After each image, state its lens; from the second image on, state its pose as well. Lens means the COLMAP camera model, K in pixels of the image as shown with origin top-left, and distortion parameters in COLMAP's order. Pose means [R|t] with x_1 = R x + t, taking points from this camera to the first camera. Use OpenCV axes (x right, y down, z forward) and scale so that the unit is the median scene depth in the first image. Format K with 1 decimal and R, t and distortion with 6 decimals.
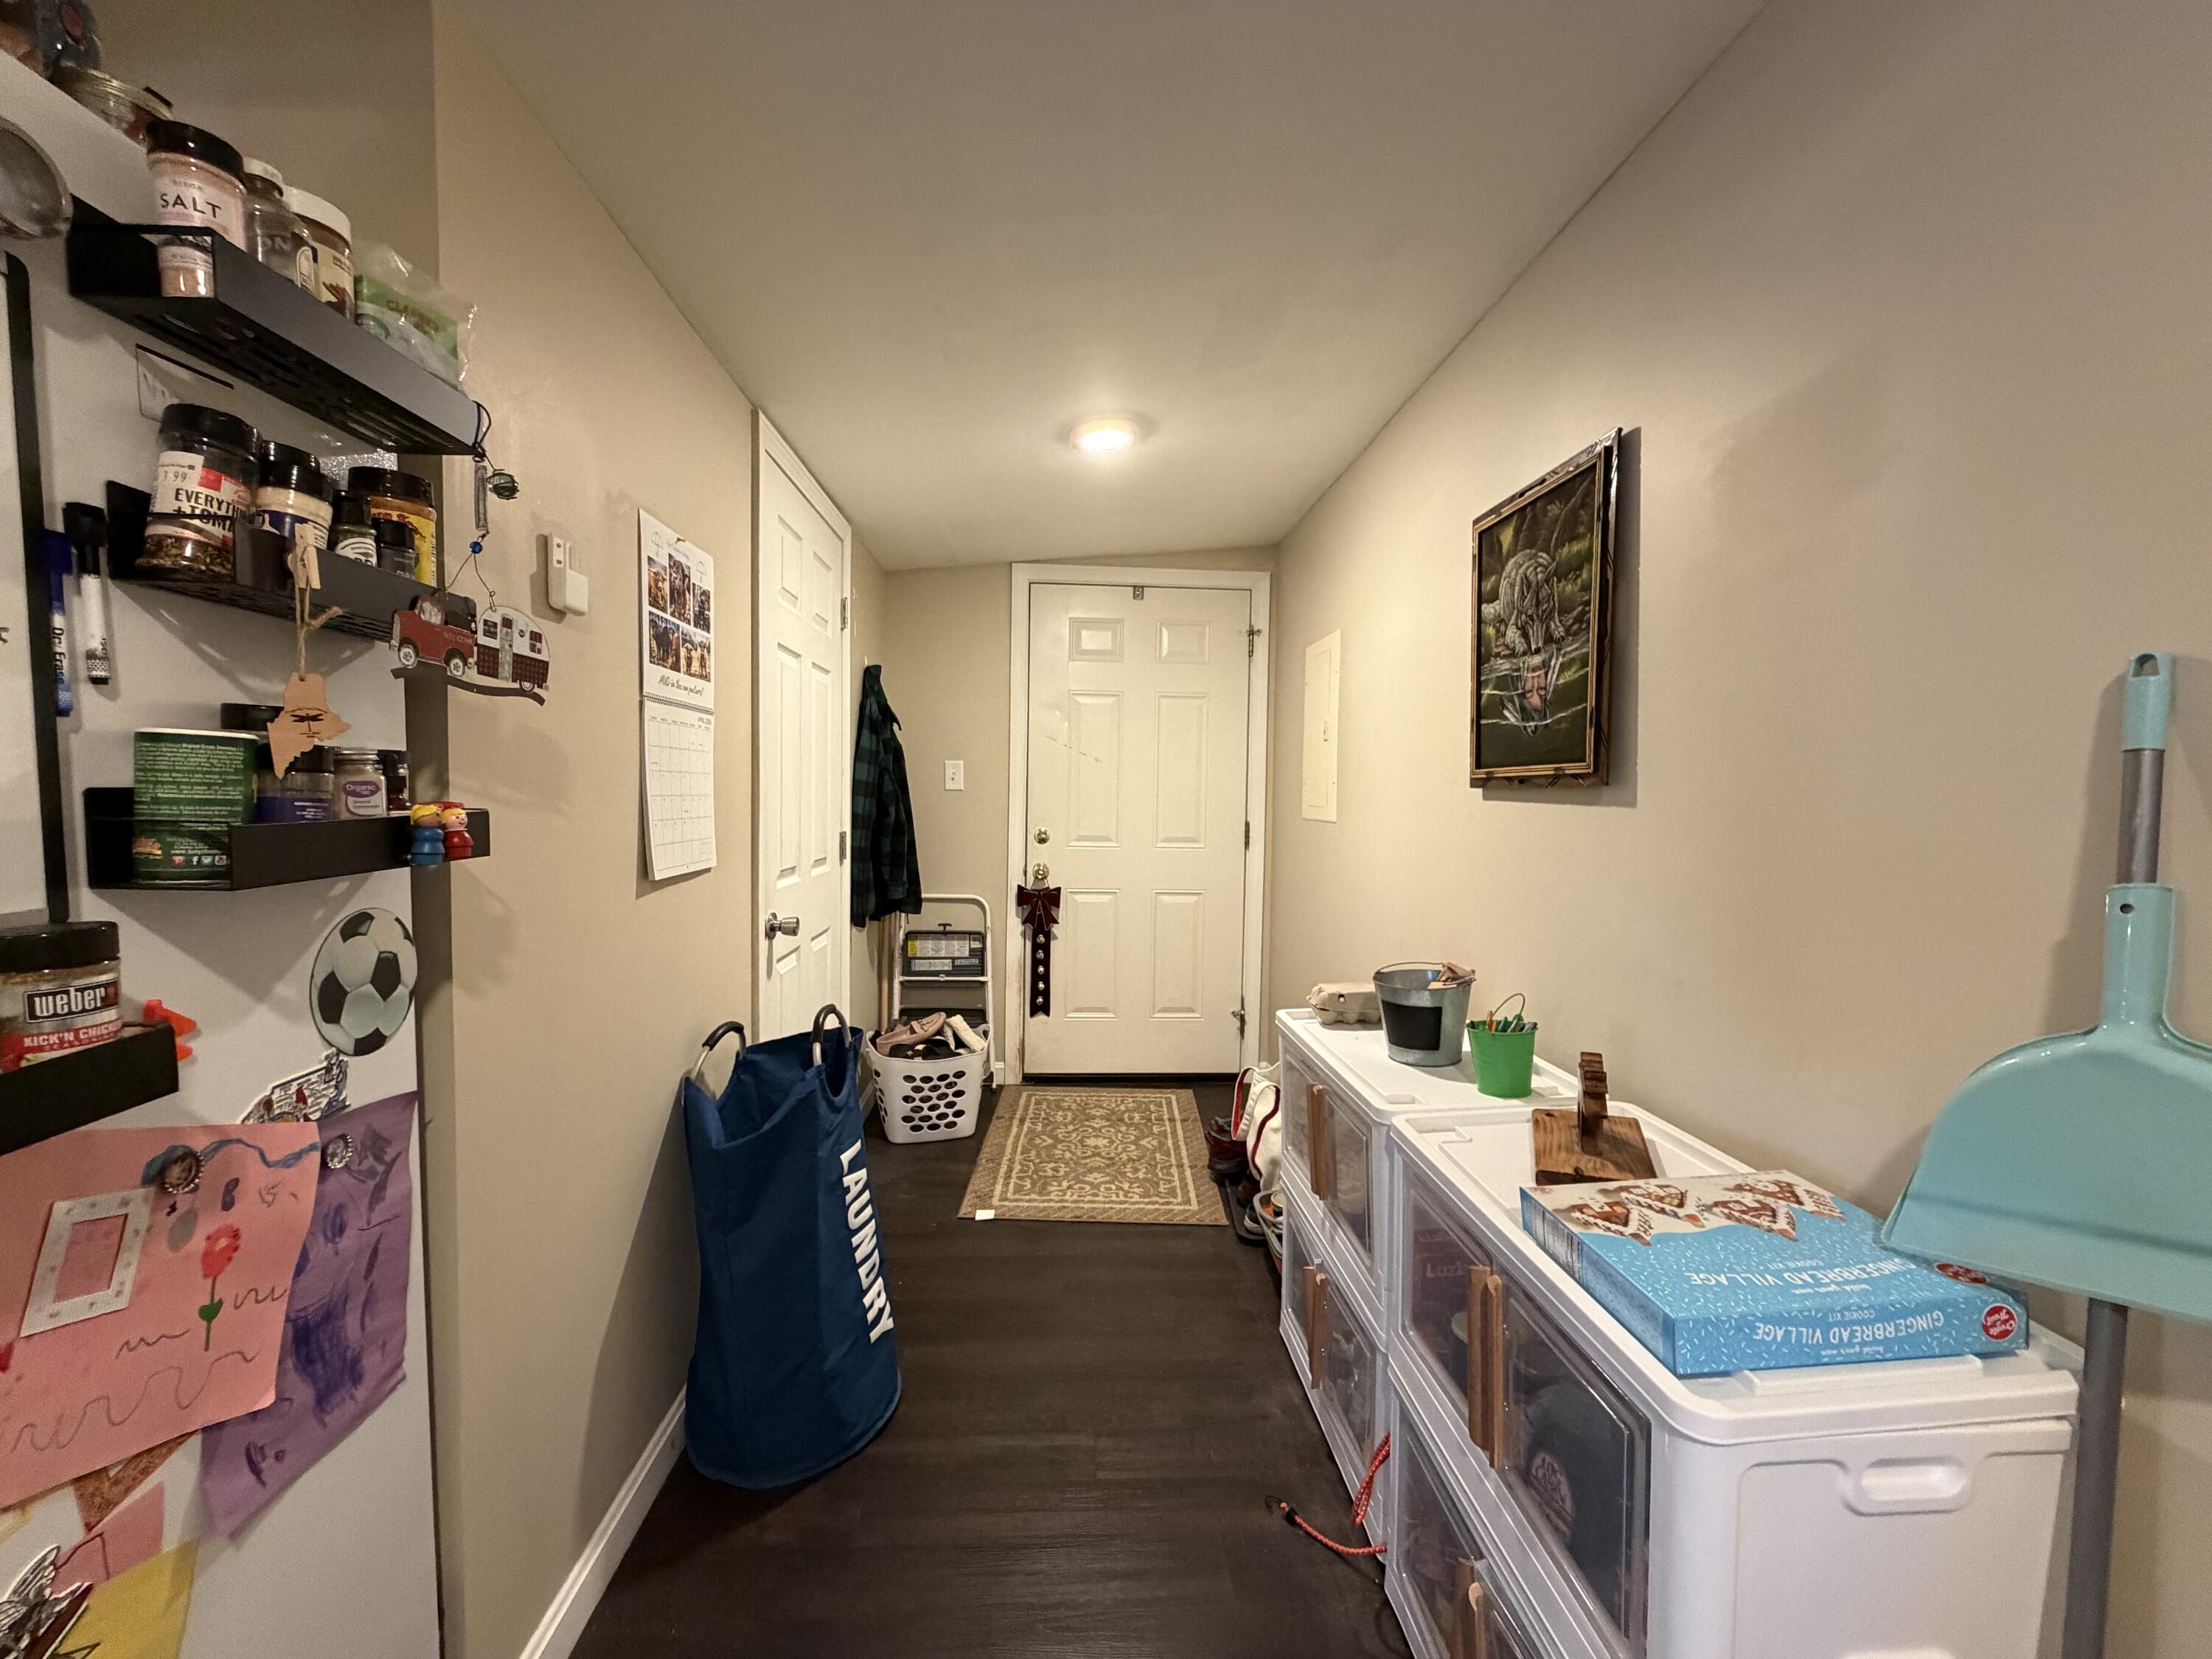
lens RADIAL K [[886.4, 0, 1100.8], [0, 886.4, 830.7], [0, 0, 1]] dist [0.000132, 0.000848]
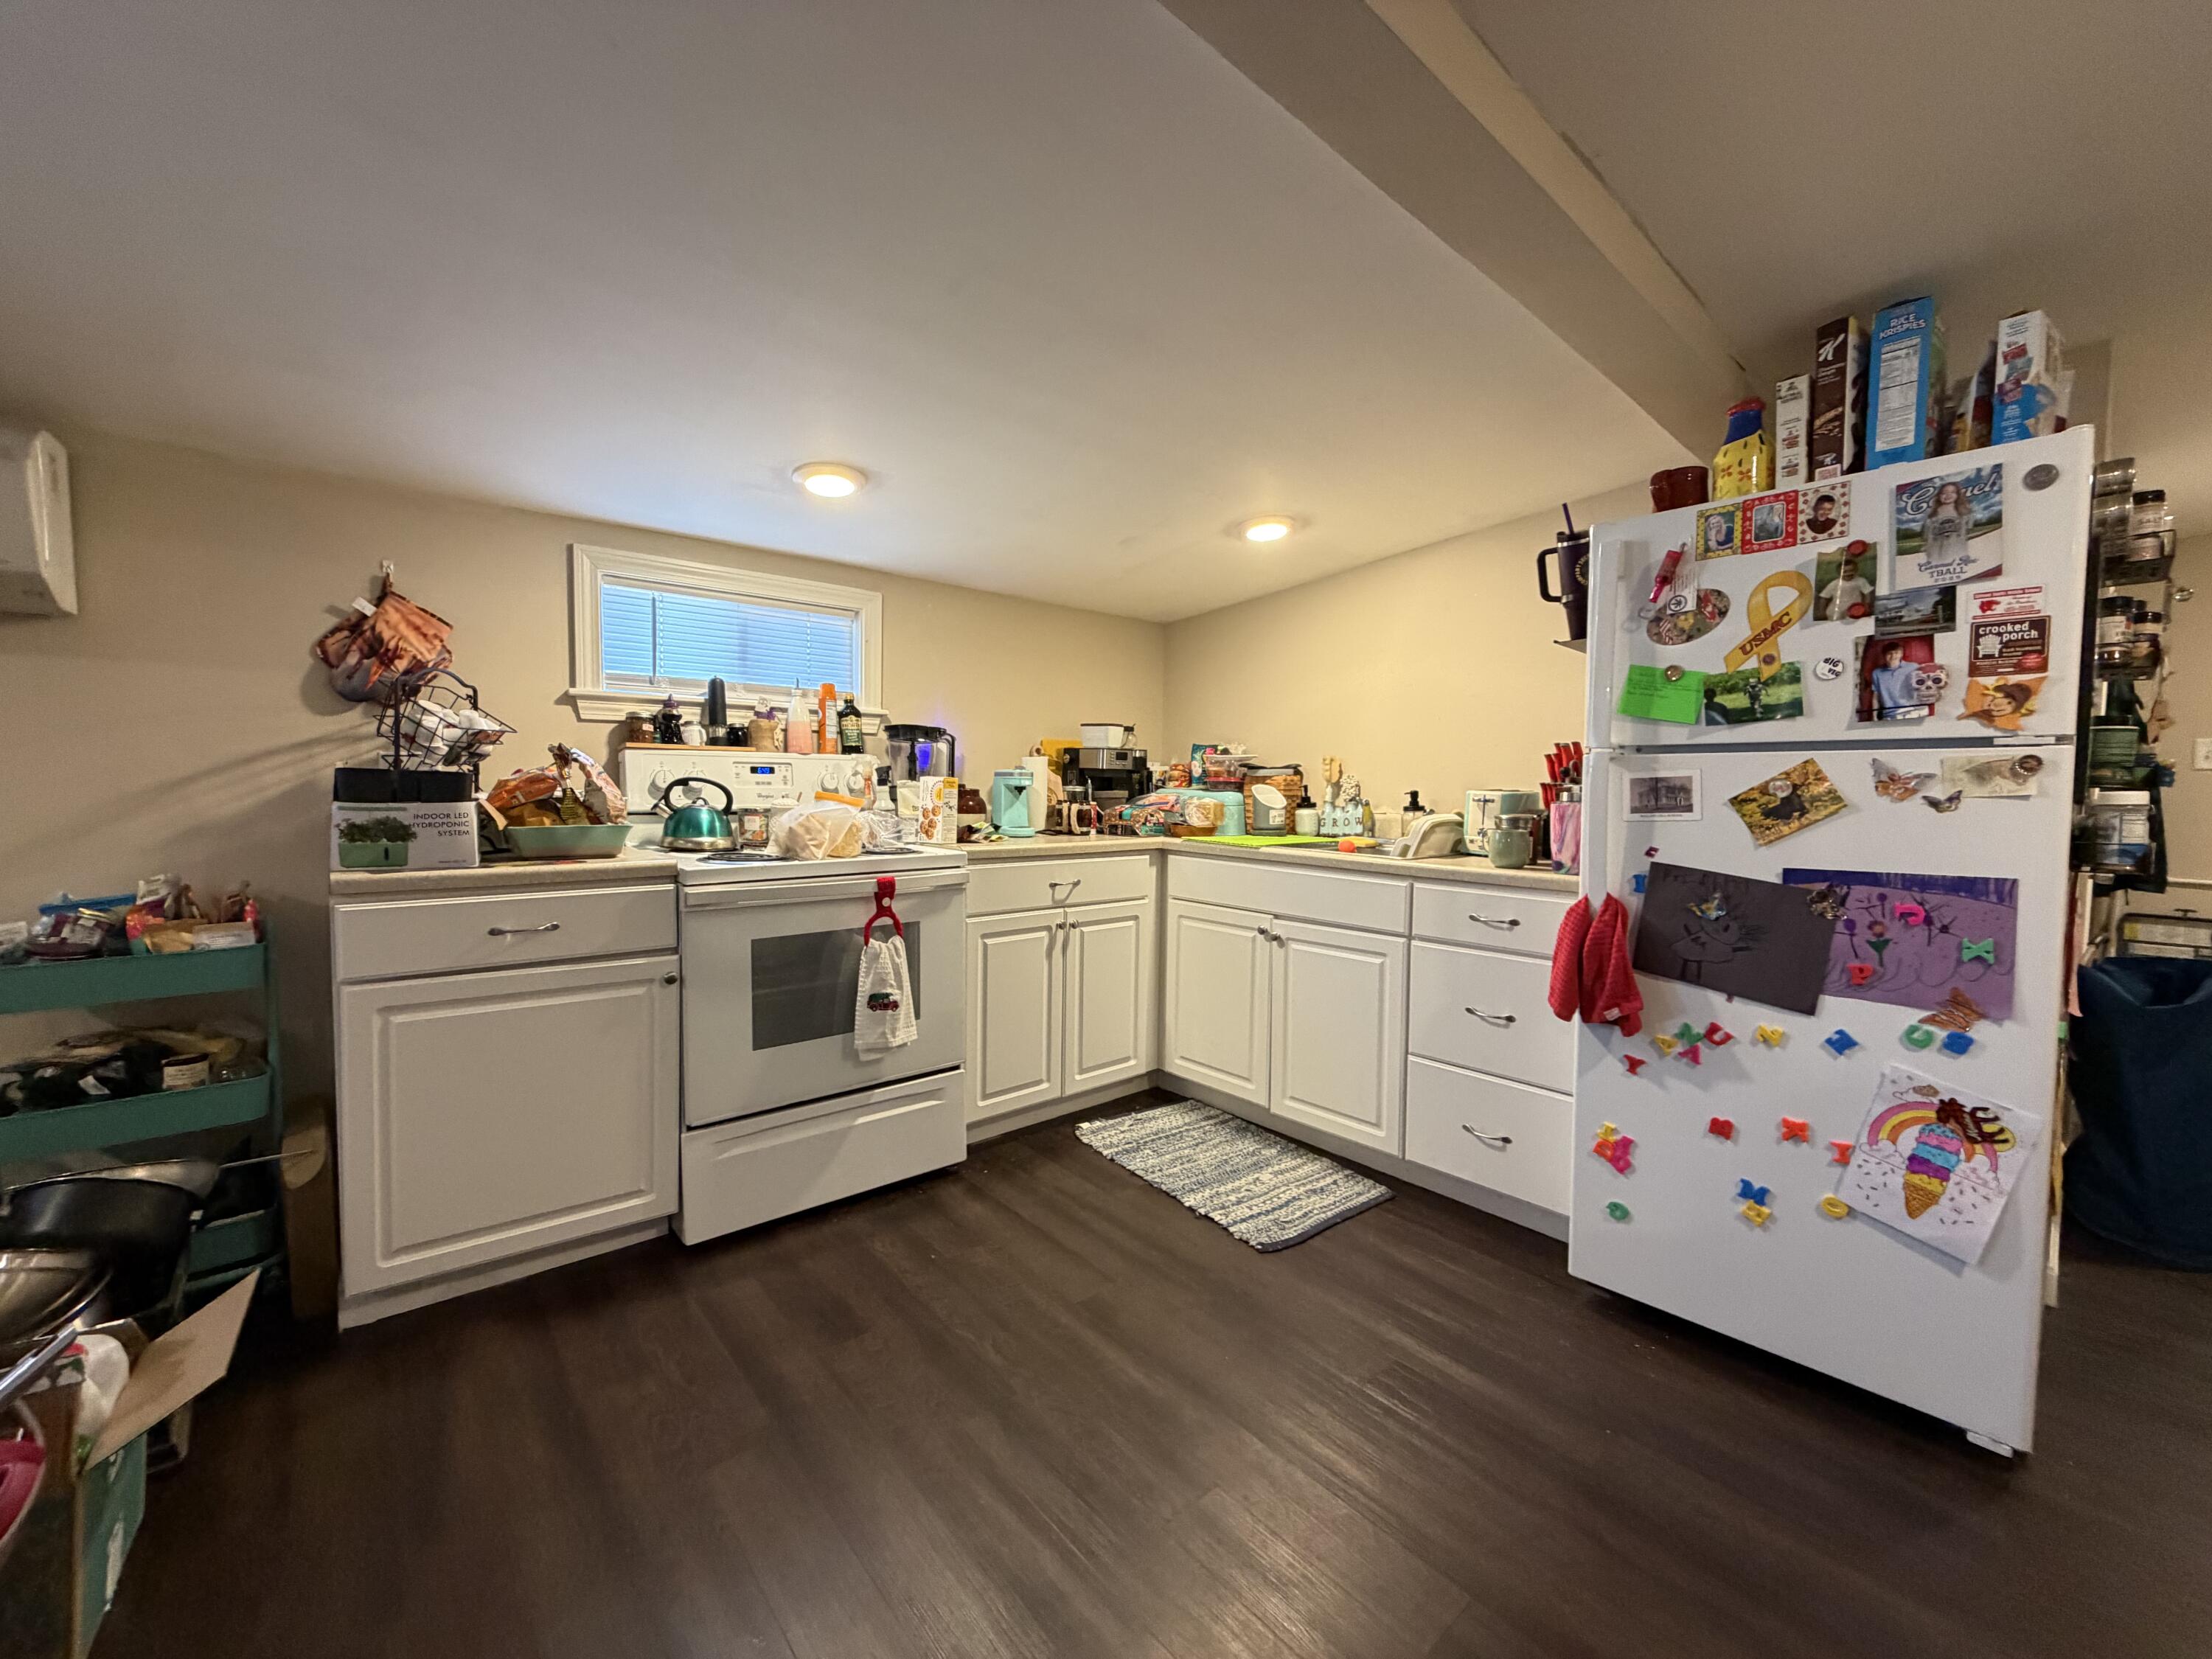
lens RADIAL K [[886.4, 0, 1103.9], [0, 886.4, 830.3], [0, 0, 1]] dist [0.000132, 0.000848]
pose [[0.615051, 0.037899, -0.787576, -0.216354], [-0.033645, 0.999196, 0.021808, 0.058205], [0.787769, 0.013084, 0.615832, -0.768222]]
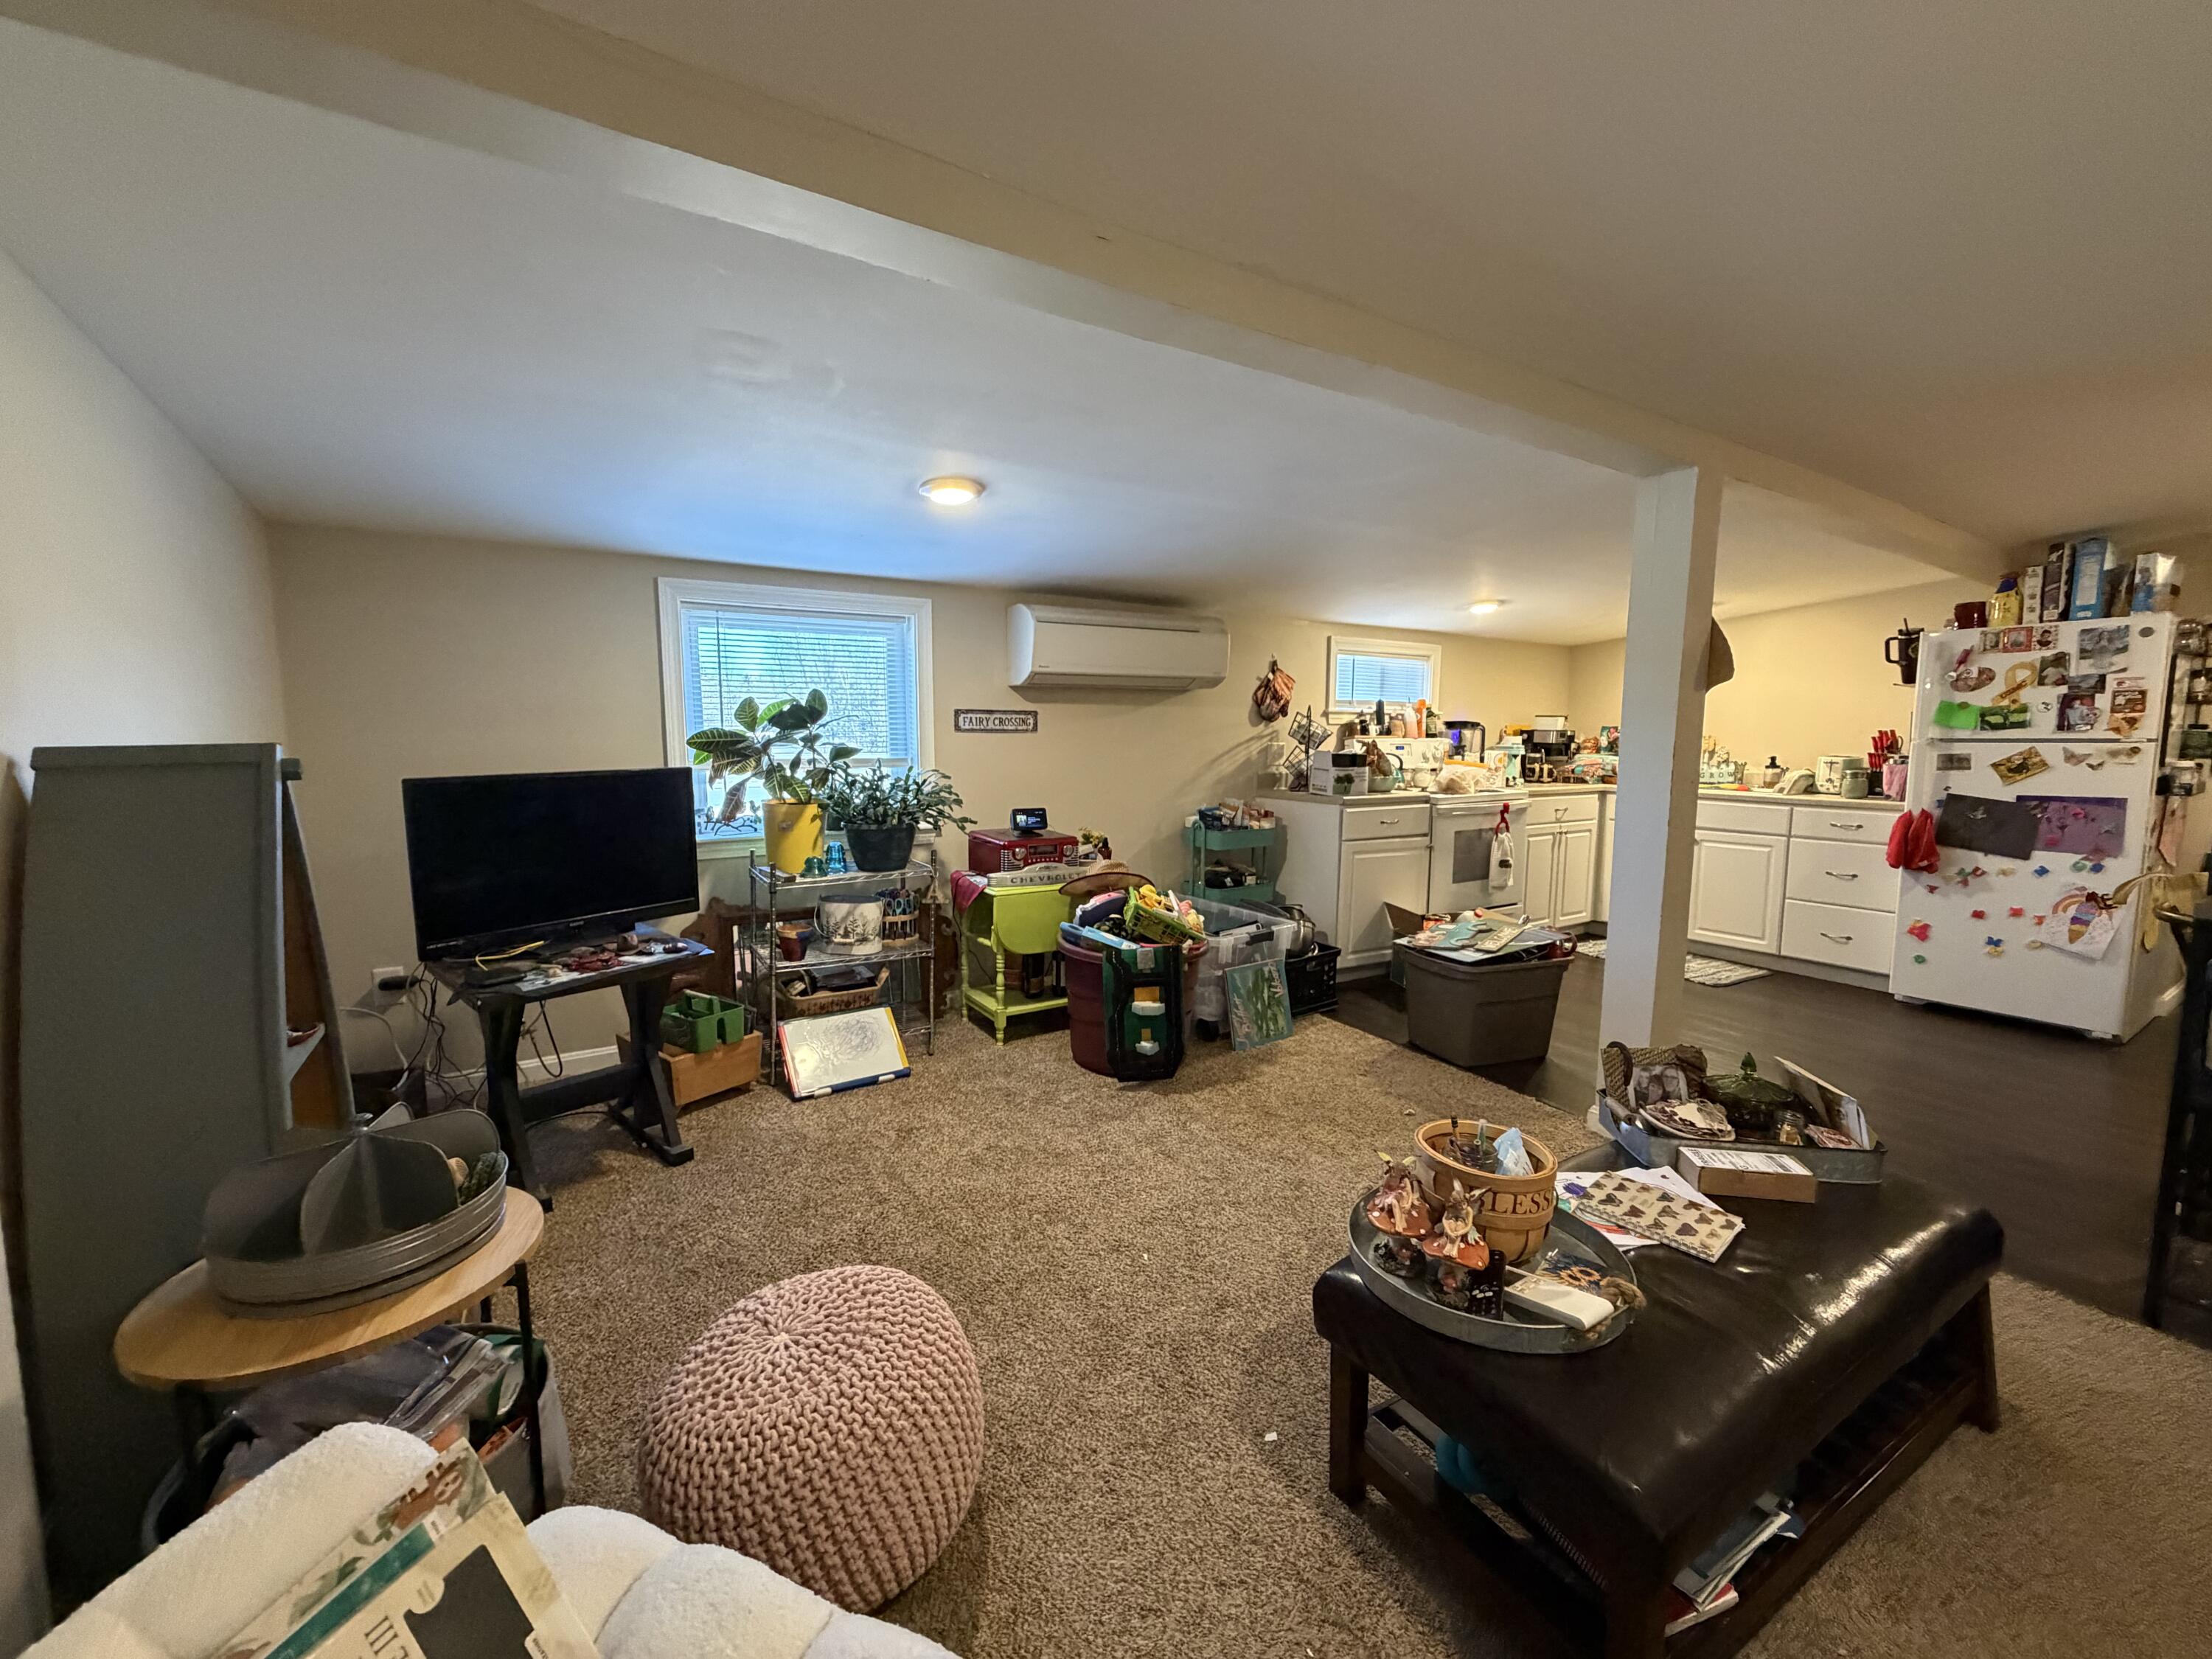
lens RADIAL K [[886.4, 0, 1105.2], [0, 886.4, 829.2], [0, 0, 1]] dist [0.000132, 0.000848]
pose [[0.480932, 0.082922, -0.872828, 0.146683], [-0.029841, 0.996489, 0.078228, 0.070040], [0.876250, -0.011576, 0.481718, -2.028542]]
